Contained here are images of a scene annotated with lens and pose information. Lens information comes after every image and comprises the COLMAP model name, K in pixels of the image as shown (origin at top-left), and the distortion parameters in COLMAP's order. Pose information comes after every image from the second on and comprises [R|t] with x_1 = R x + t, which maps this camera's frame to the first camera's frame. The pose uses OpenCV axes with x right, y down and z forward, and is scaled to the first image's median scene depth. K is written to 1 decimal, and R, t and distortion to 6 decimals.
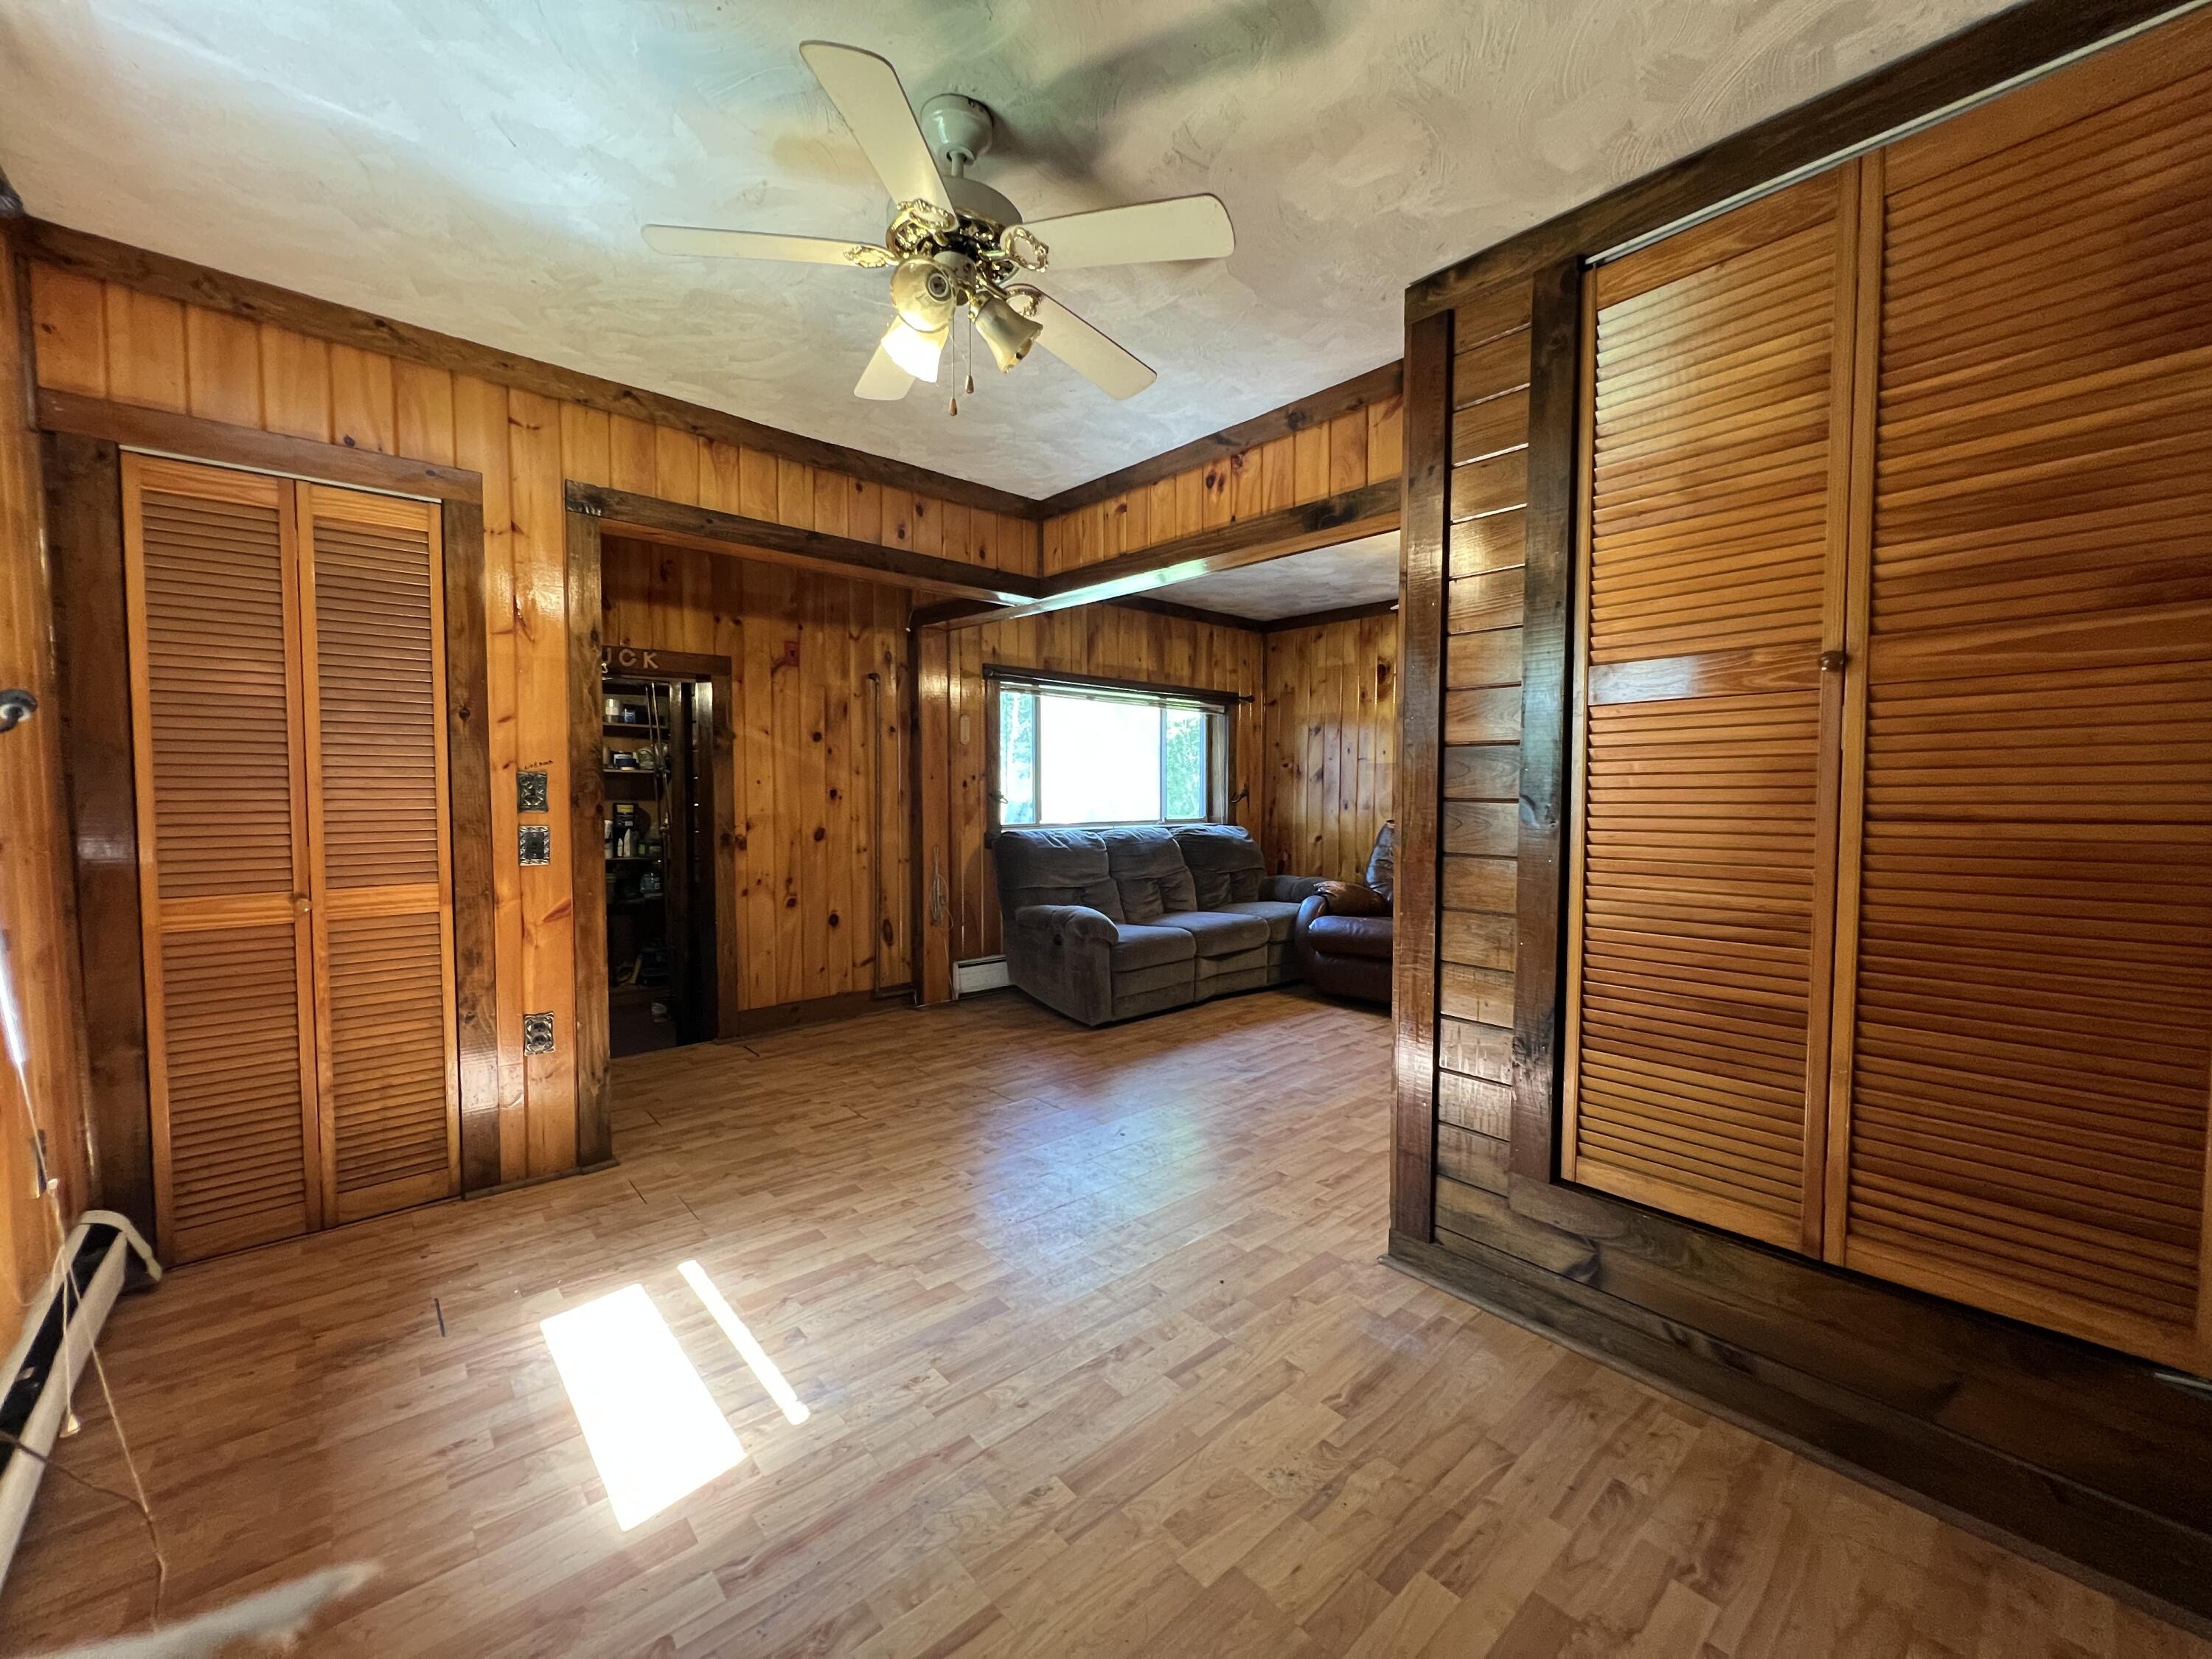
lens RADIAL K [[886.2, 0, 1100.6], [0, 886.2, 829.1], [0, 0, 1]] dist [-0.003109, 0.000450]
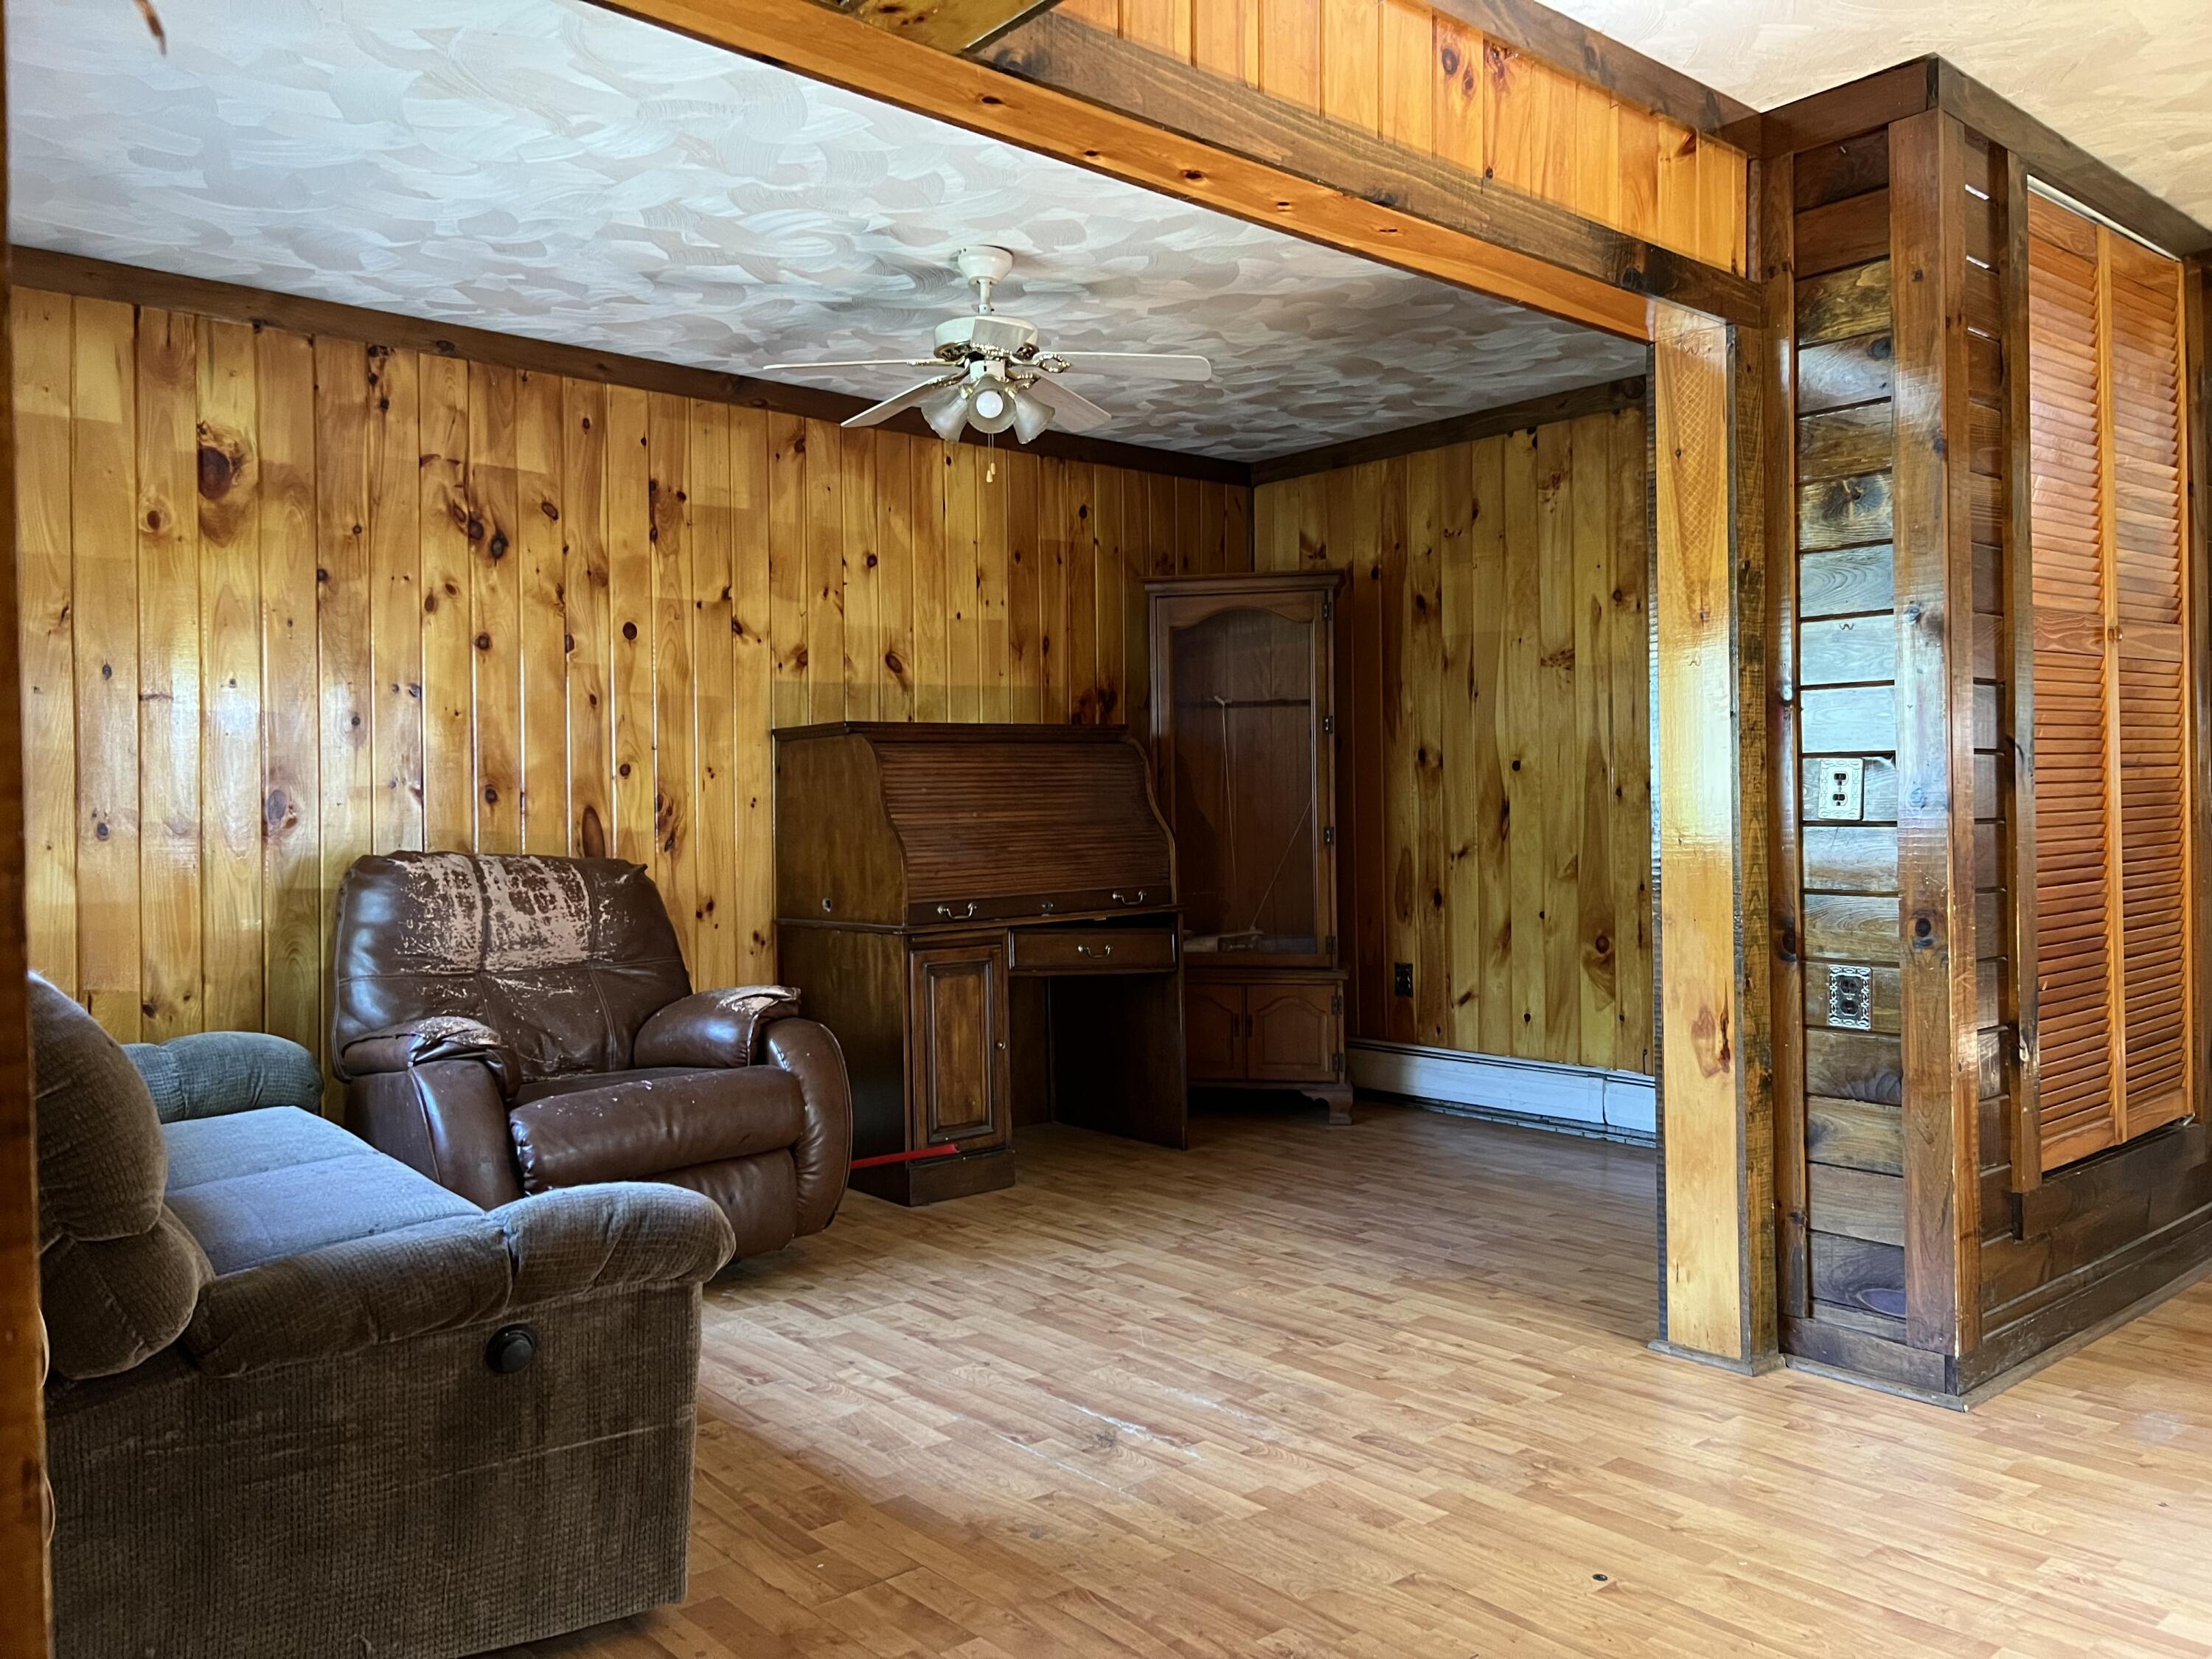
lens RADIAL K [[1670.1, 0, 1092.3], [0, 1670.1, 809.3], [0, 0, 1]] dist [0.048963, -0.053234]
pose [[0.012194, -0.003192, 0.999921, -0.886965], [0.062175, 0.998062, 0.002428, -0.027342], [-0.997991, 0.062141, 0.012369, 1.423879]]
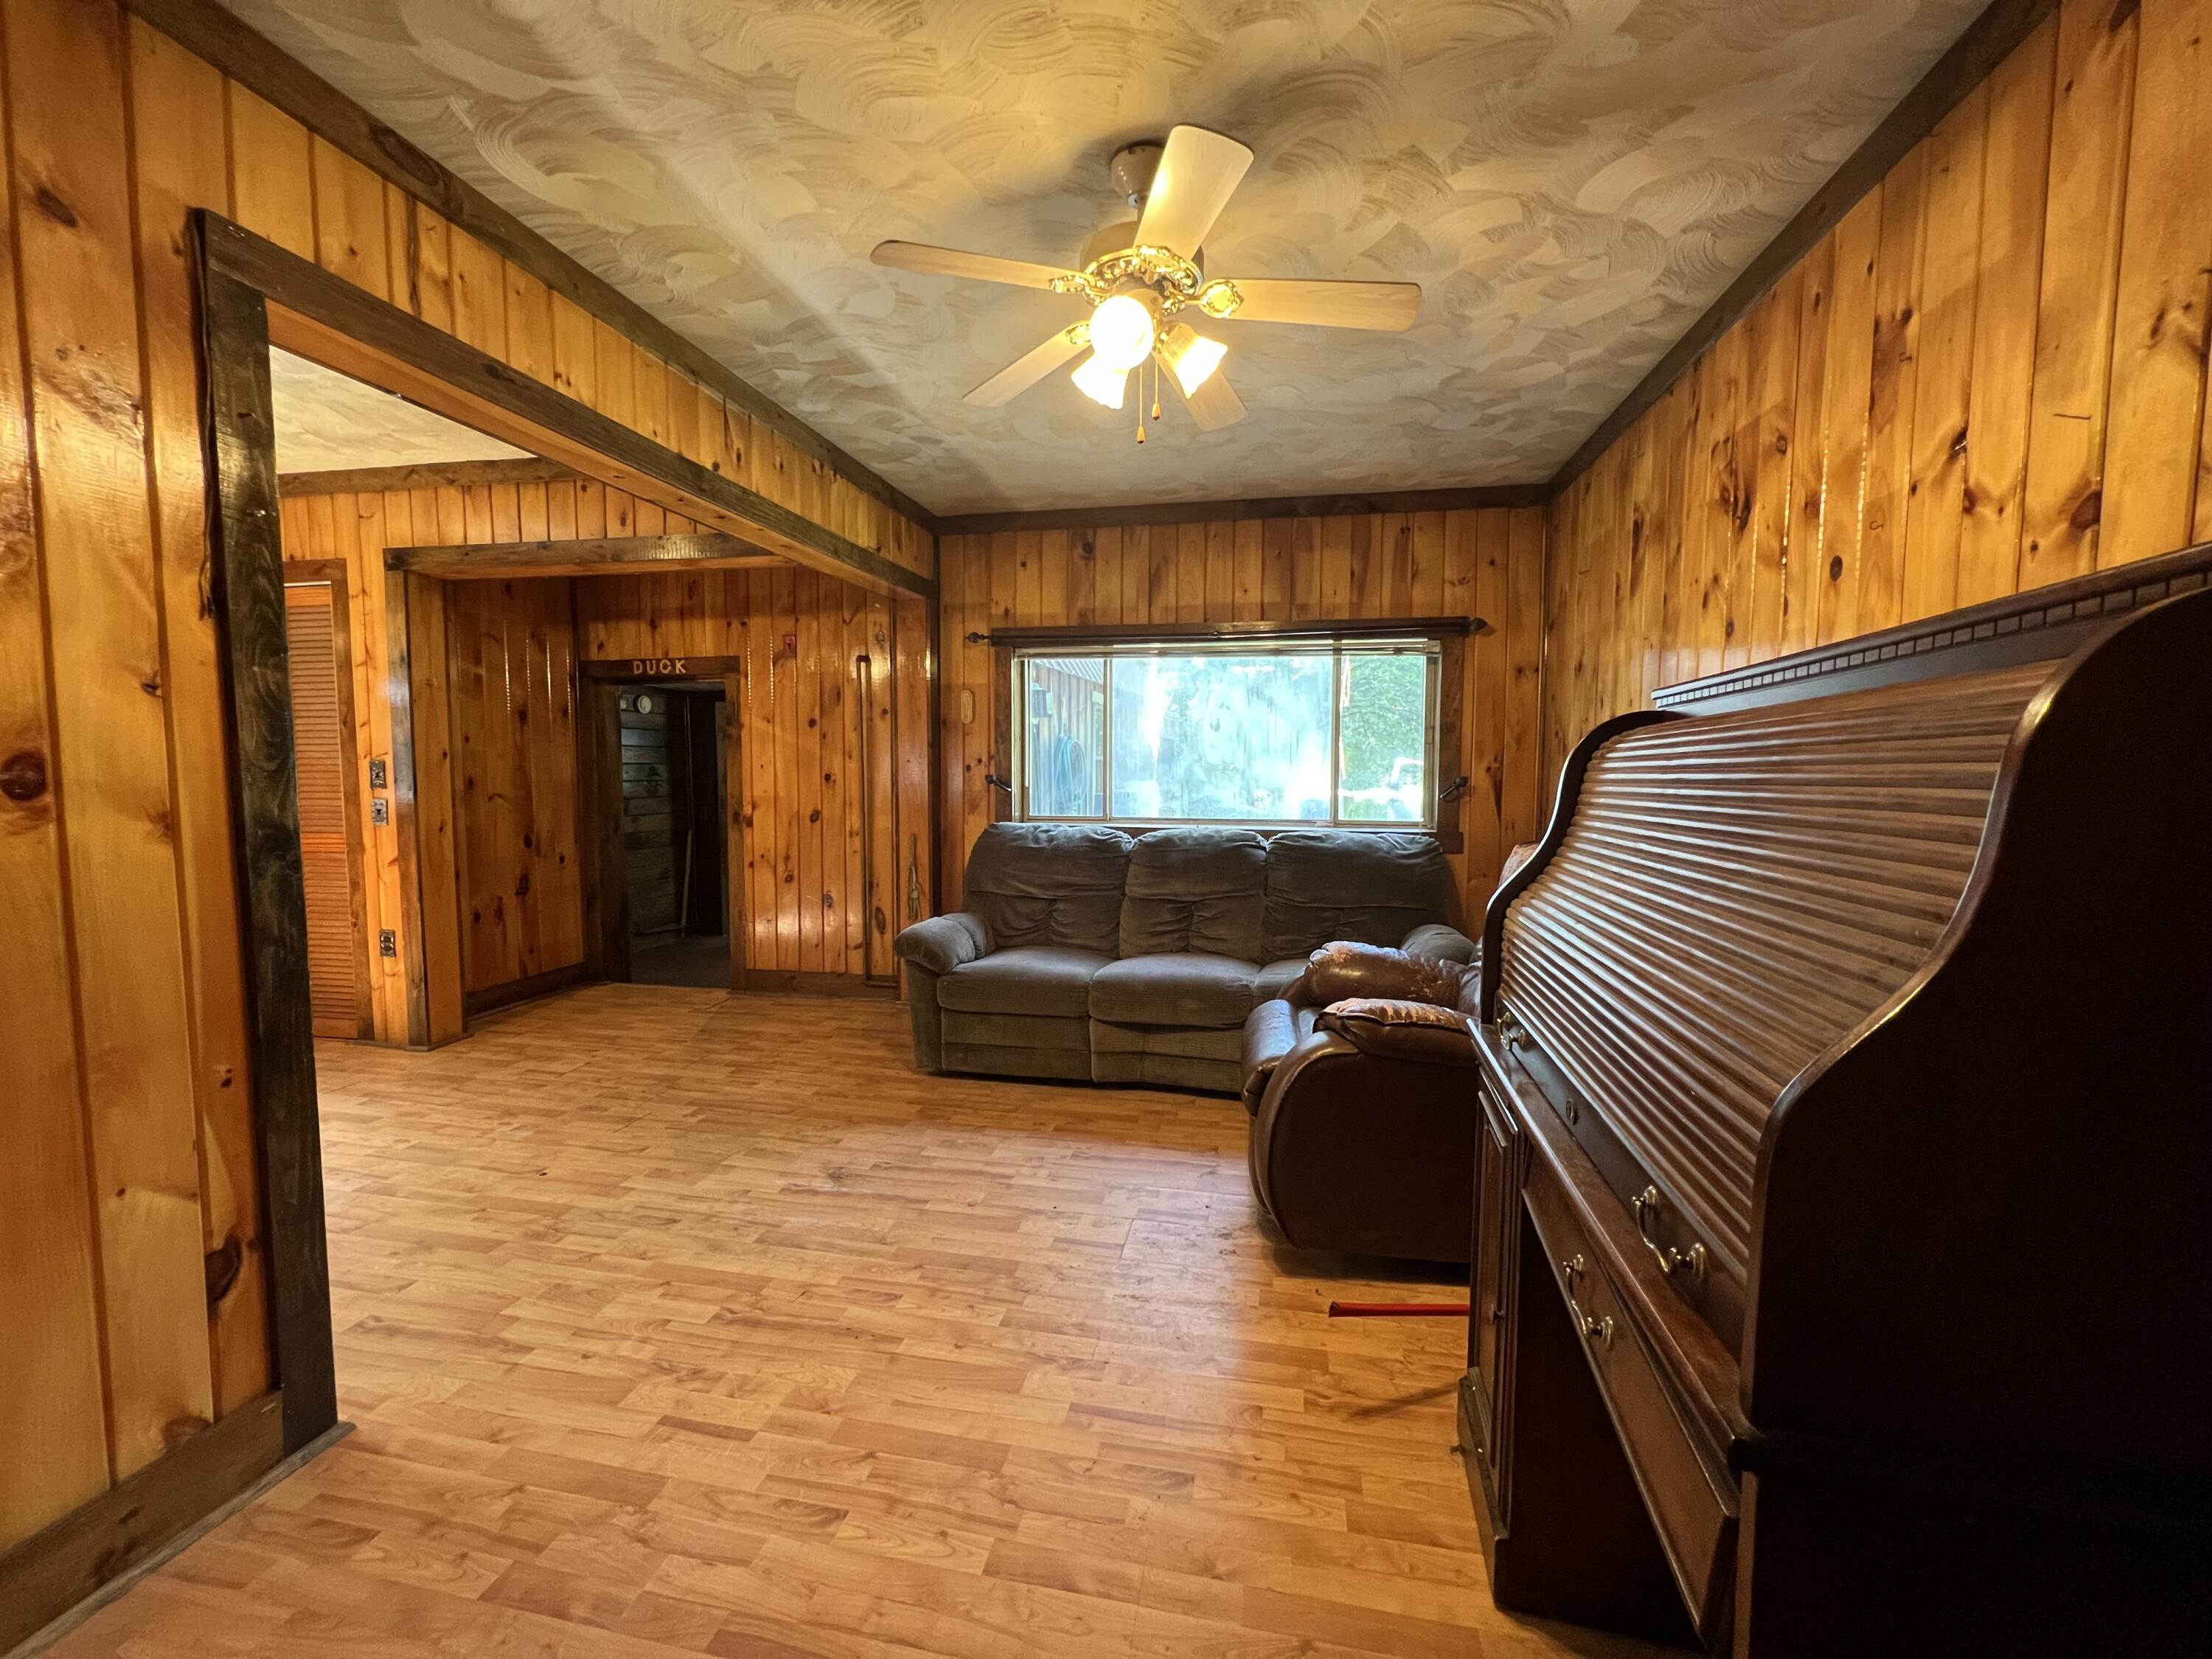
lens RADIAL K [[885.2, 0, 1099.1], [0, 885.2, 826.6], [0, 0, 1]] dist [-0.002495, 0.000043]
pose [[0.601769, 0.051697, -0.796996, 1.209235], [-0.039875, 0.998603, 0.034667, -0.053420], [0.797674, 0.010918, 0.602989, 1.078029]]
